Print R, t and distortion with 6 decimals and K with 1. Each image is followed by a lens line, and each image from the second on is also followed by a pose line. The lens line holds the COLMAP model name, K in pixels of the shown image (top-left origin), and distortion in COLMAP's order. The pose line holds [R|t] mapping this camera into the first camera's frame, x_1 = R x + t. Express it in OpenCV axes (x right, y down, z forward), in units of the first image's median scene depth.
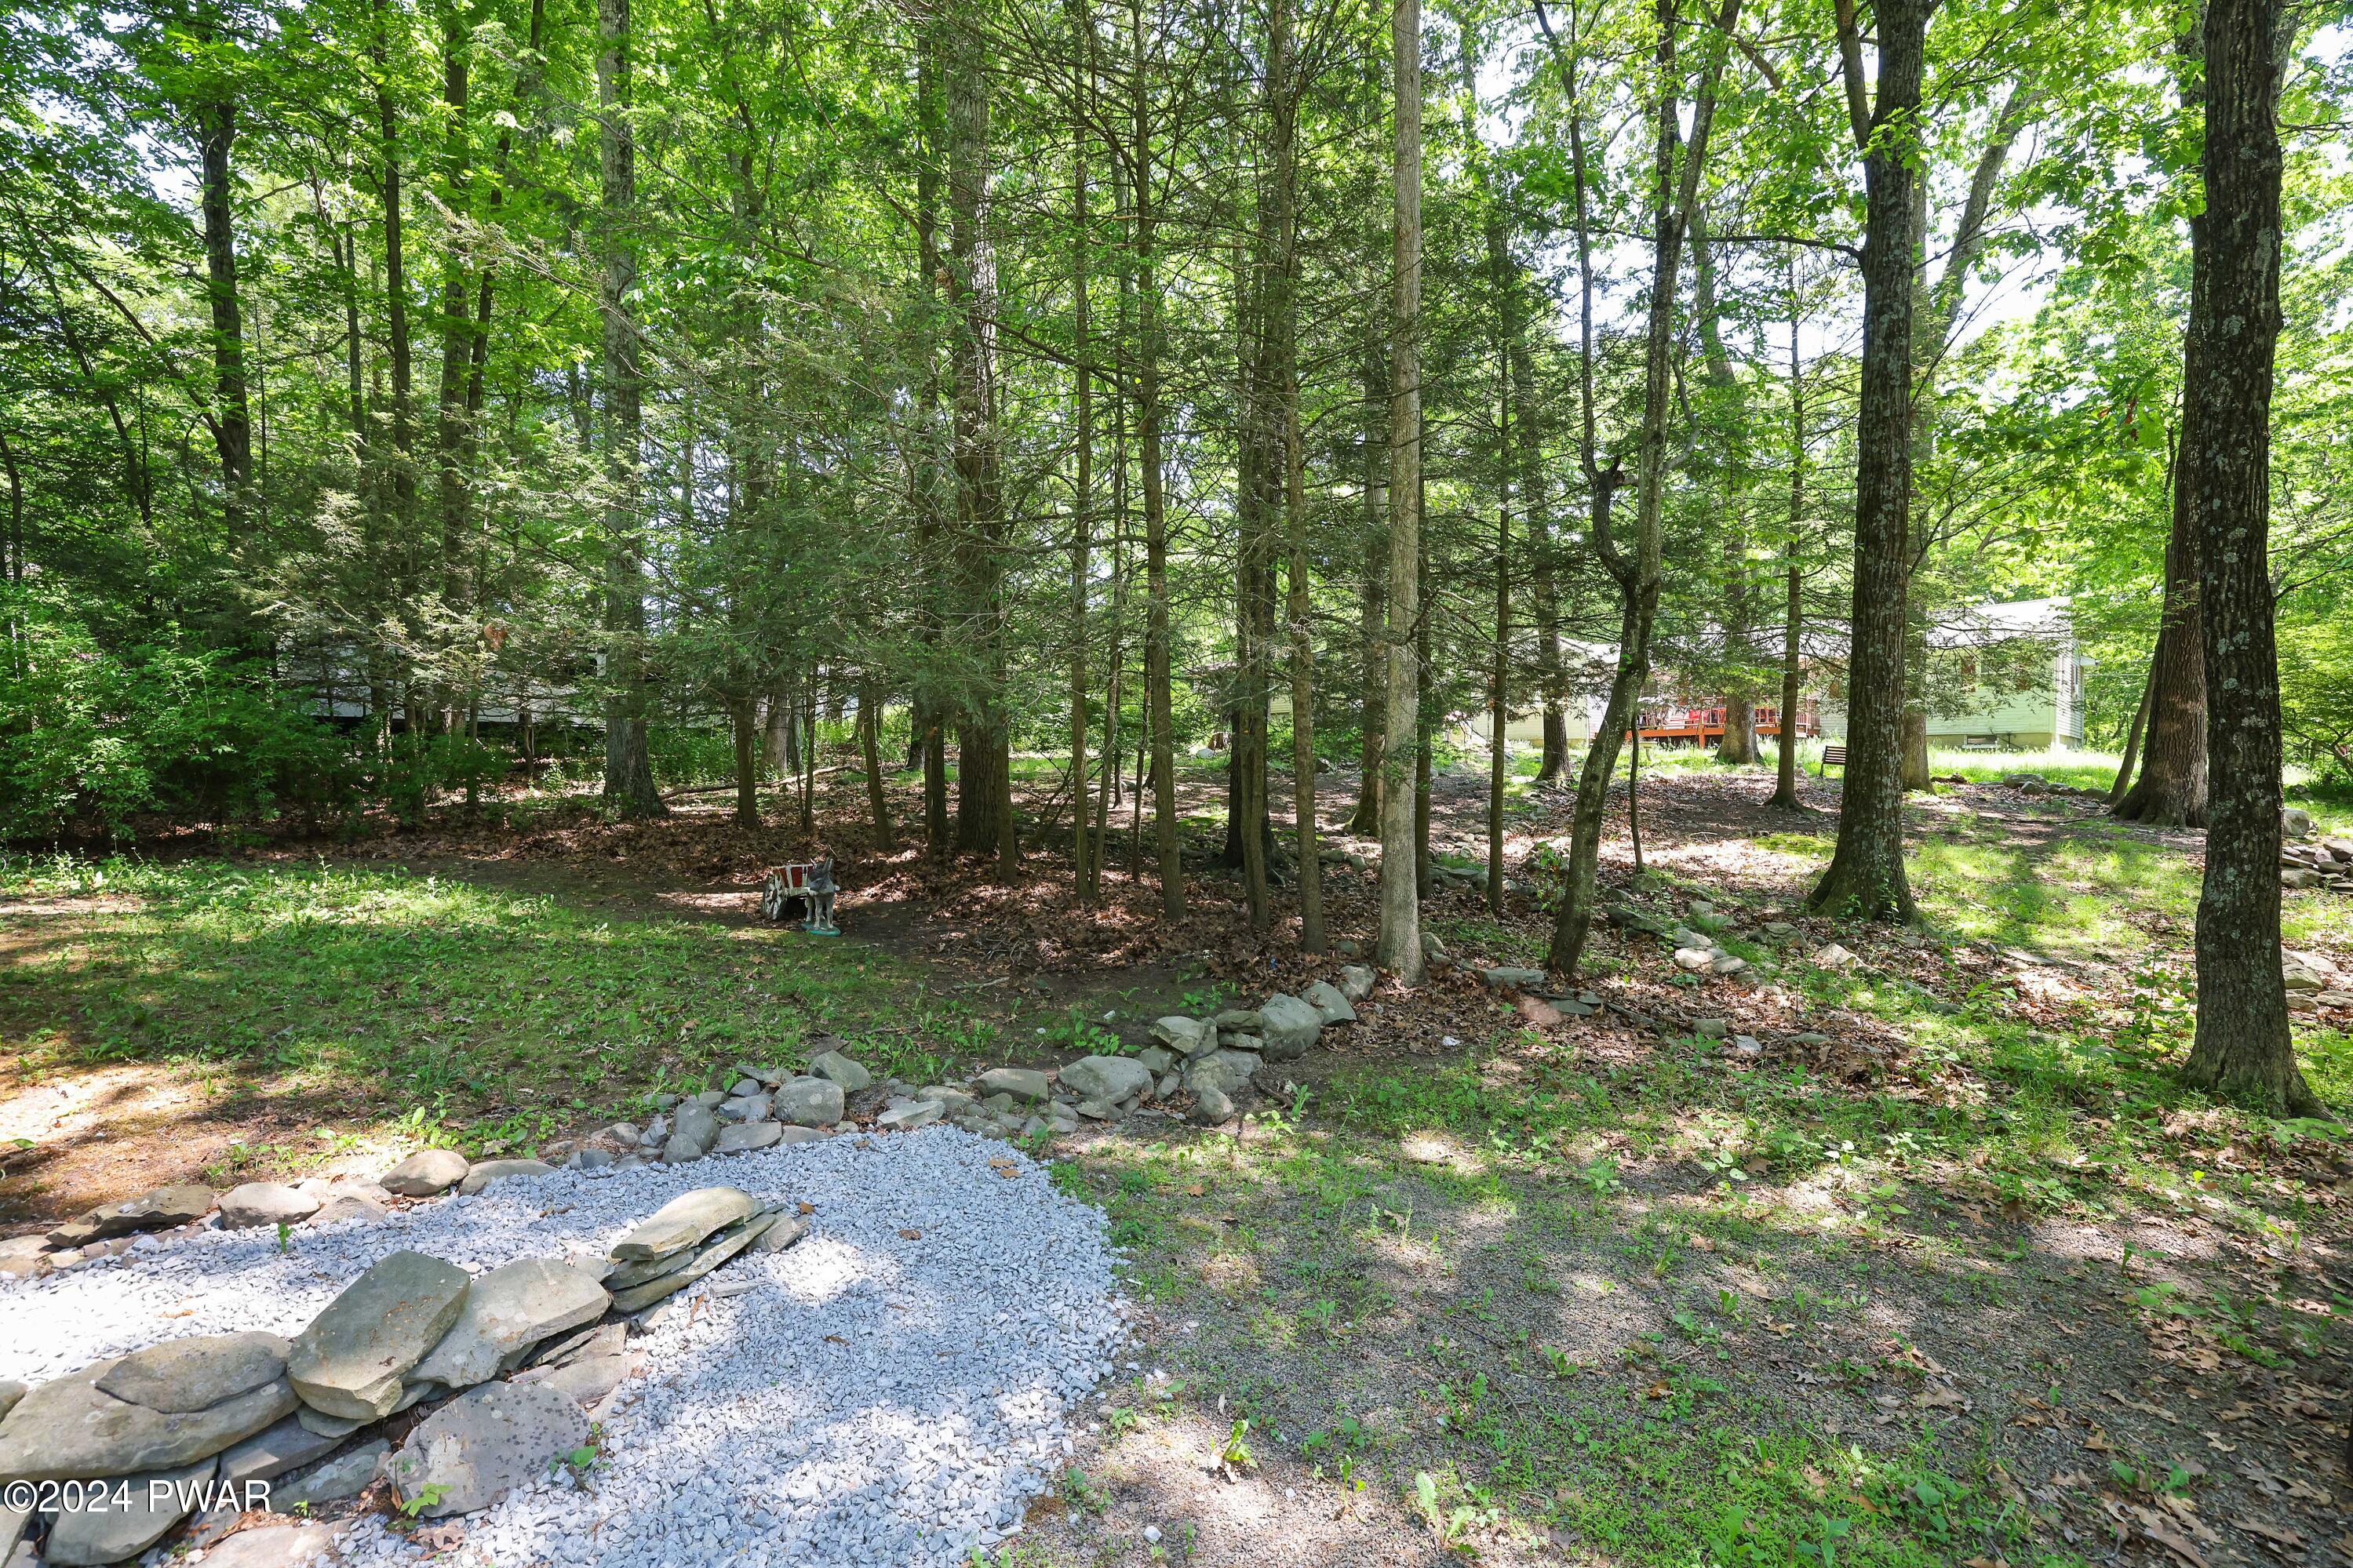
lens RADIAL K [[971.8, 0, 1170.9], [0, 971.8, 779.7], [0, 0, 1]] dist [-0.001809, -0.000045]
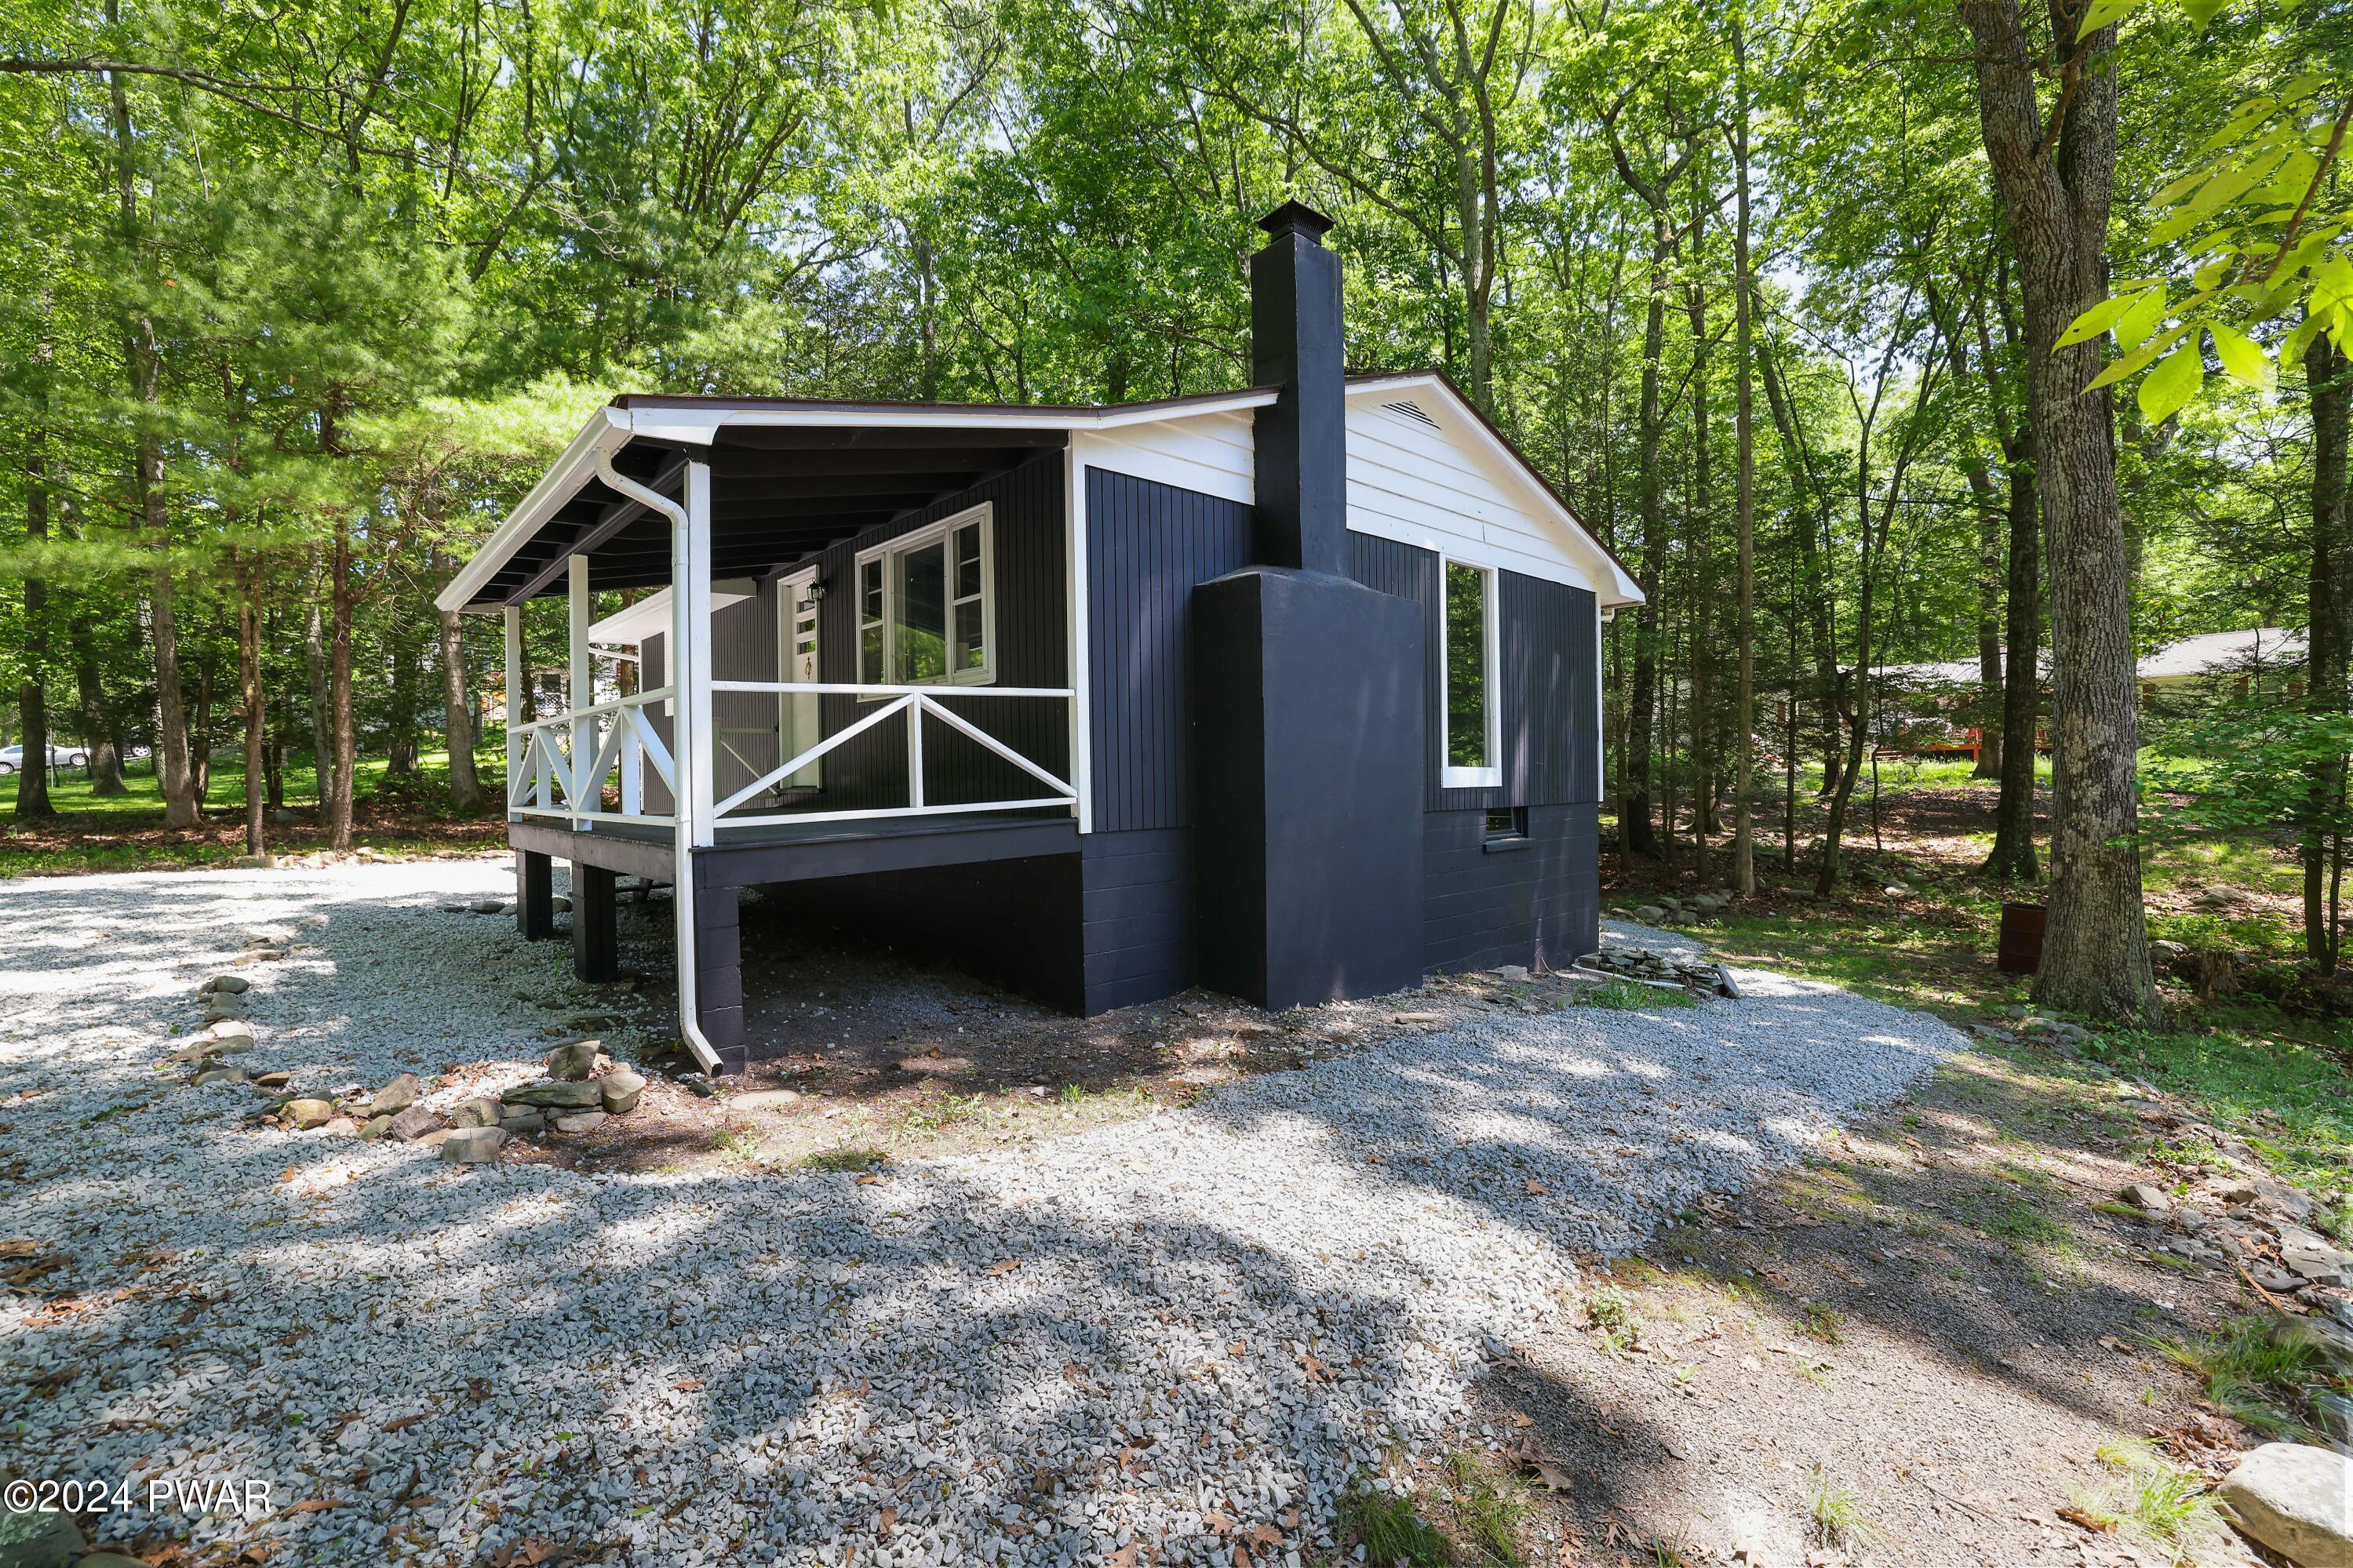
lens RADIAL K [[971.8, 0, 1176.4], [0, 971.8, 783.3], [0, 0, 1]] dist [-0.001809, -0.000045]
pose [[0.970482, -0.026590, -0.239703, -0.371589], [0.026136, 0.999646, -0.005071, -0.065542], [0.239753, -0.001344, 0.970833, -1.132833]]
